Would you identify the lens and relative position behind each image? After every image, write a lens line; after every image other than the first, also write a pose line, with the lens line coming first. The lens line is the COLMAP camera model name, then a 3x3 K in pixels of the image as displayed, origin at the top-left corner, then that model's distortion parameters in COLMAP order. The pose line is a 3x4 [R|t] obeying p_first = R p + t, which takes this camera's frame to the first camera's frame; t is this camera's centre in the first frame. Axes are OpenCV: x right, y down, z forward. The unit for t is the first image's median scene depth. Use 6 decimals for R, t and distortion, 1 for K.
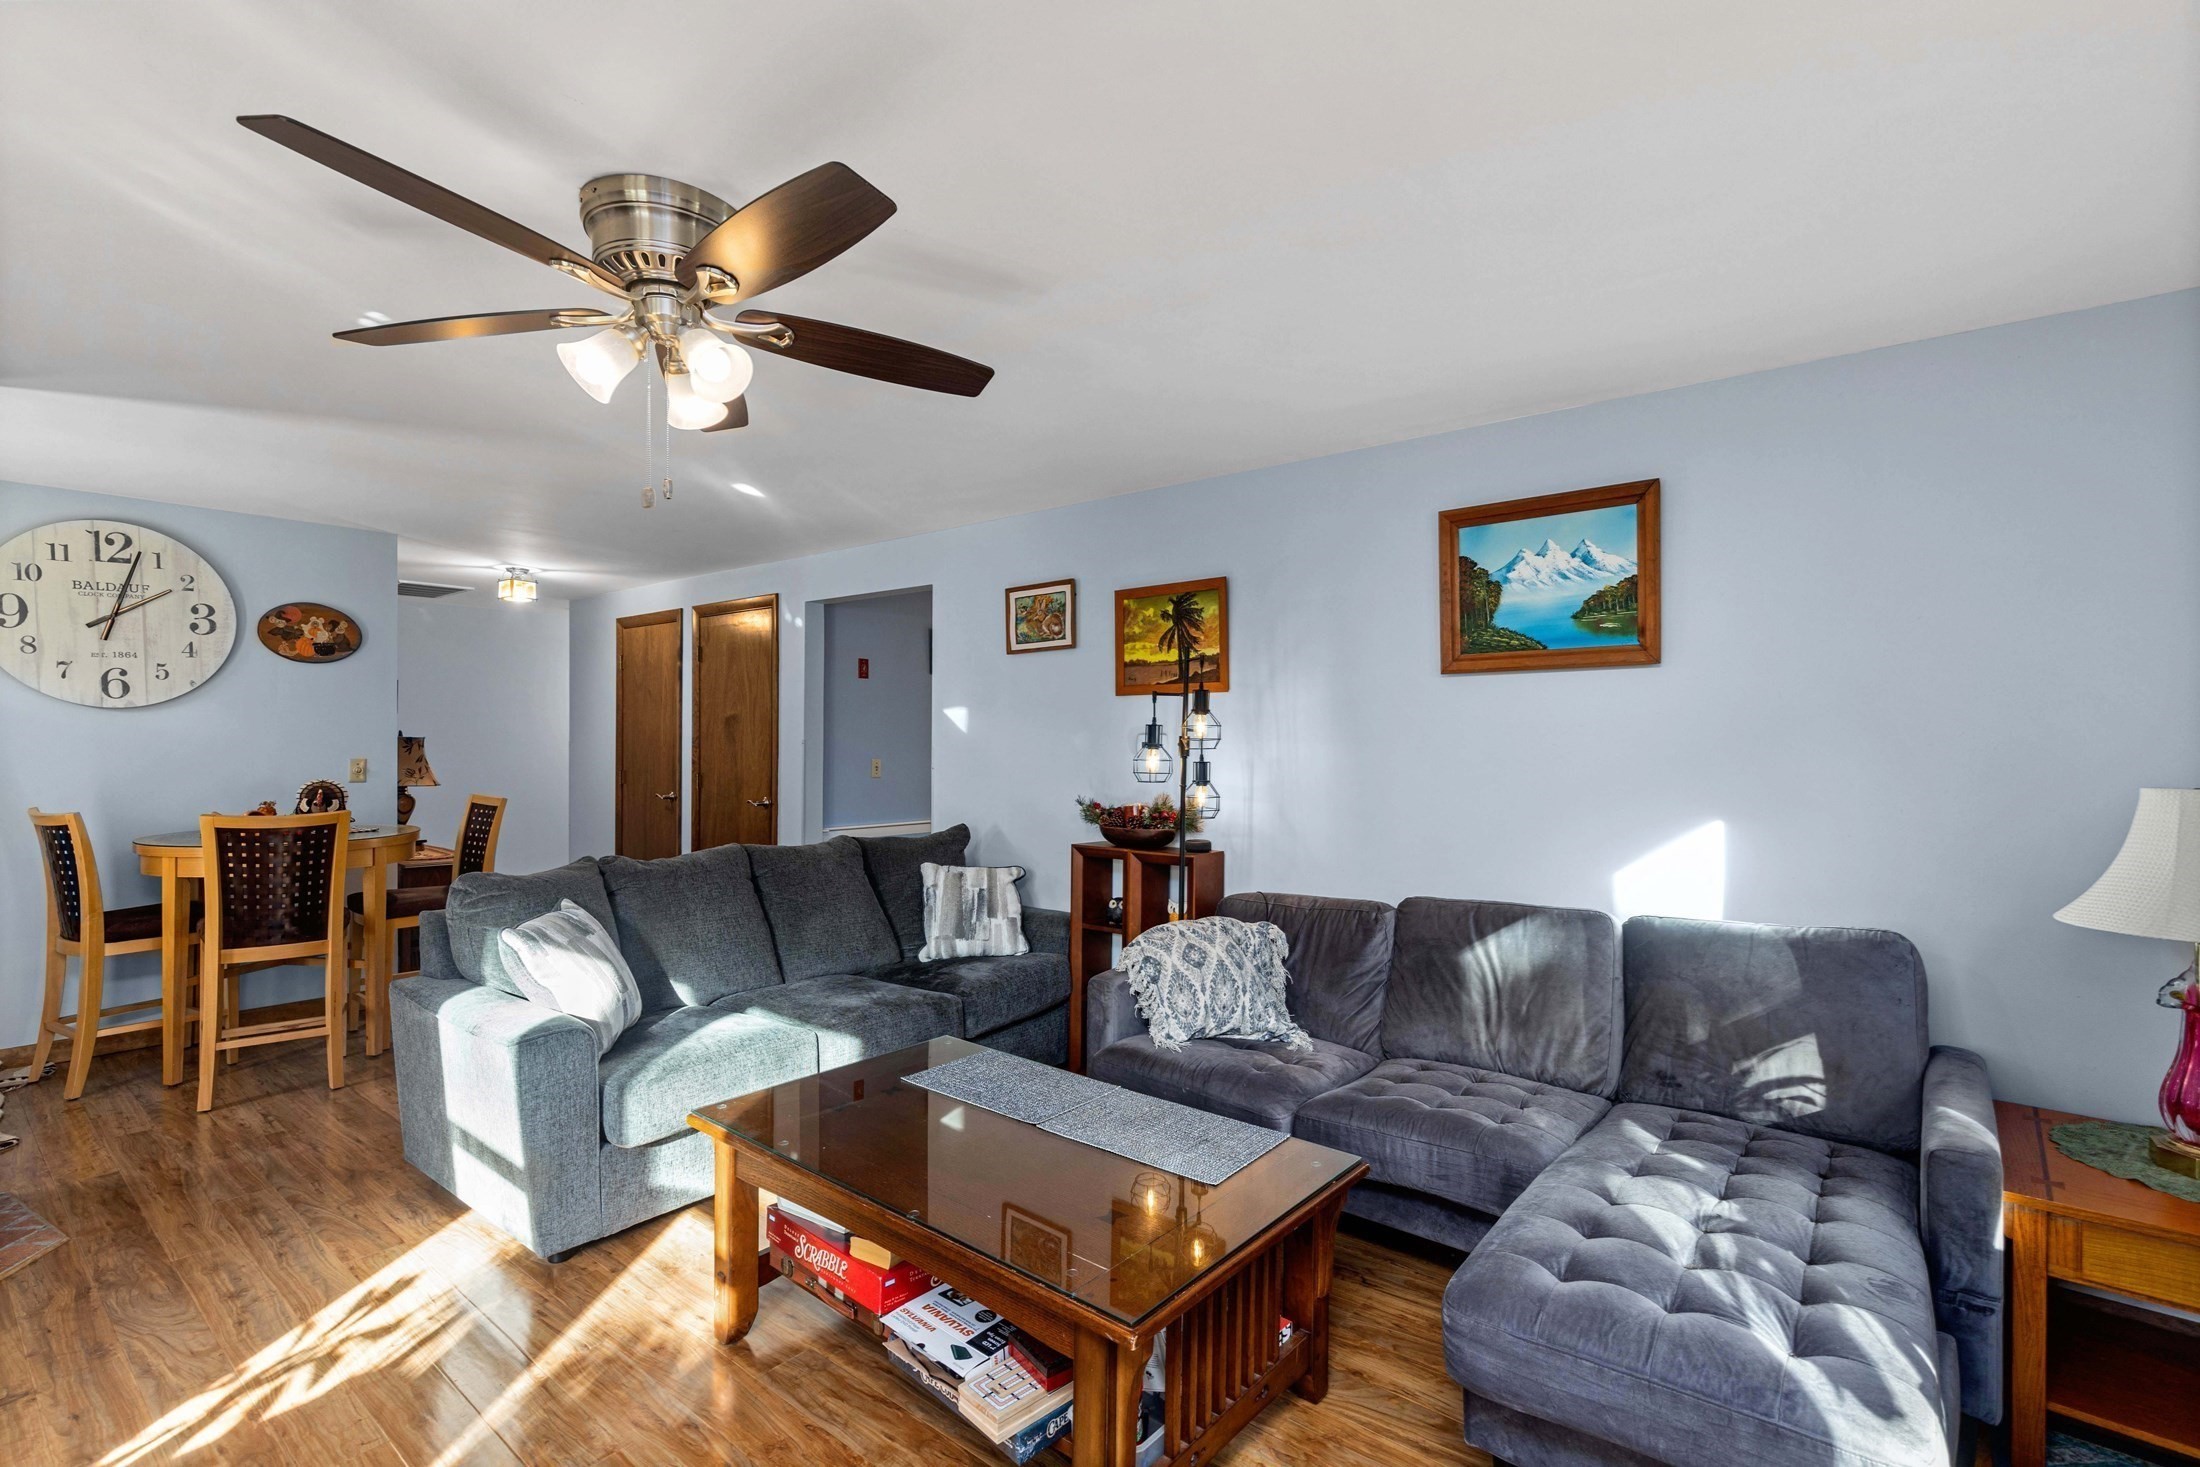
lens RADIAL K [[1004.8, 0, 1100.0], [0, 1004.8, 733.5], [0, 0, 1]] dist [-0.000492, -0.000100]
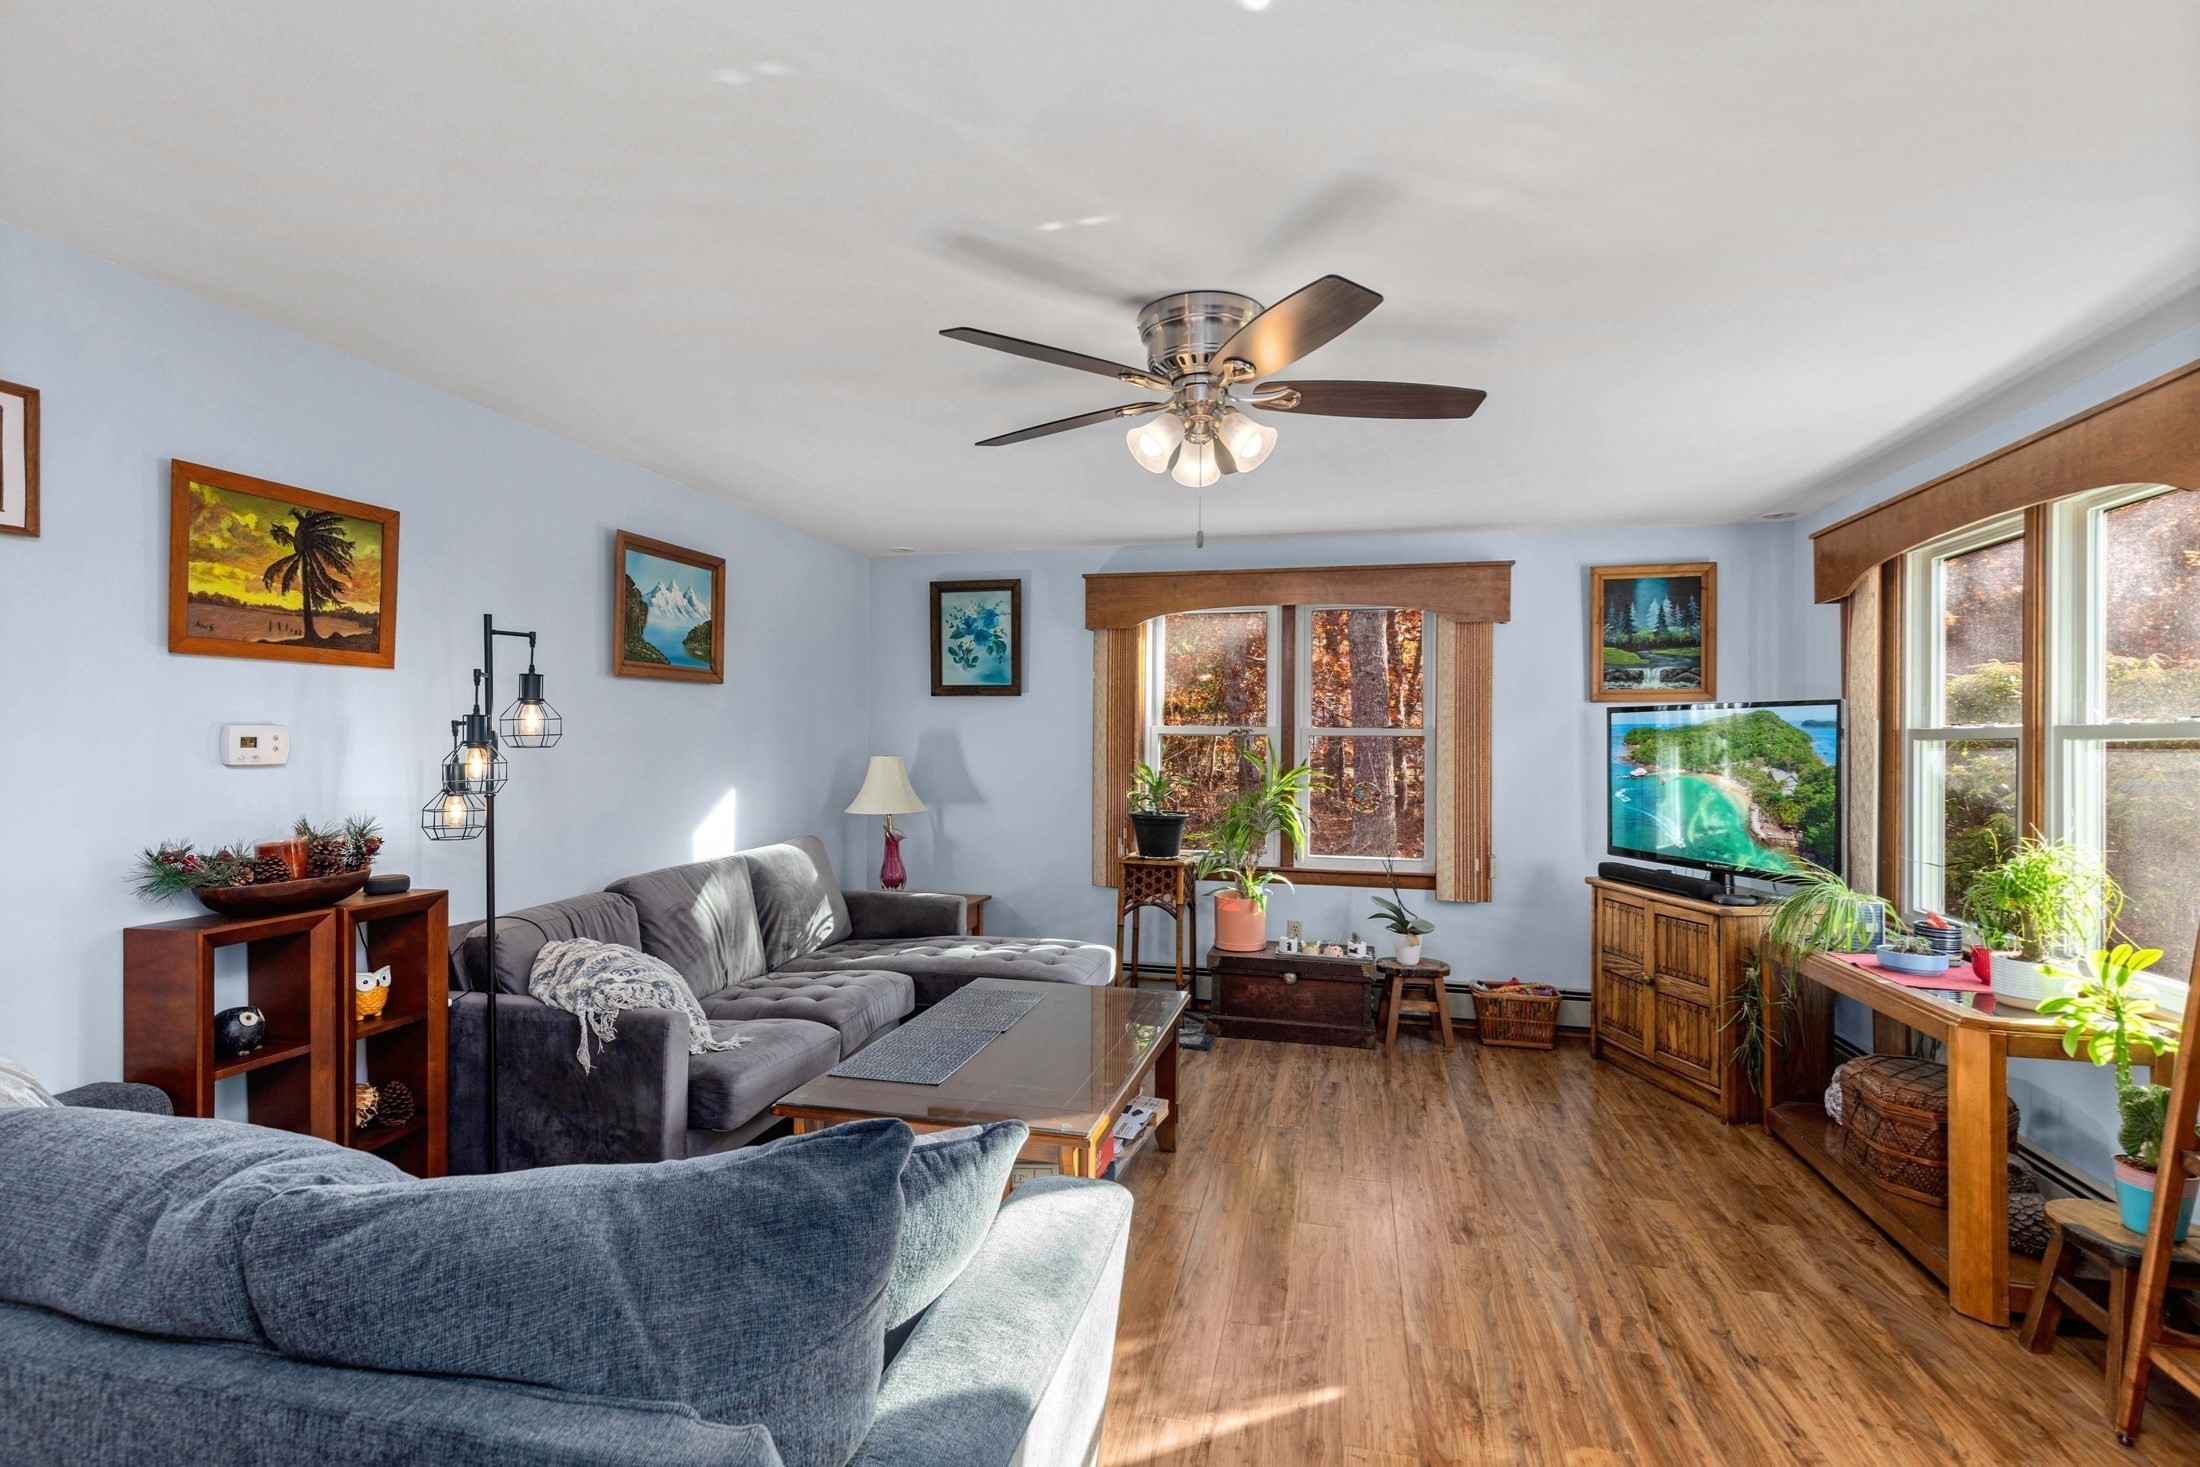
lens RADIAL K [[1004.8, 0, 1100.0], [0, 1004.8, 733.5], [0, 0, 1]] dist [-0.000492, -0.000100]
pose [[-0.439526, 0.002041, 0.898228, -0.698419], [-0.010654, 0.999915, -0.007485, 0.005294], [-0.898167, -0.012860, -0.439467, 0.793662]]
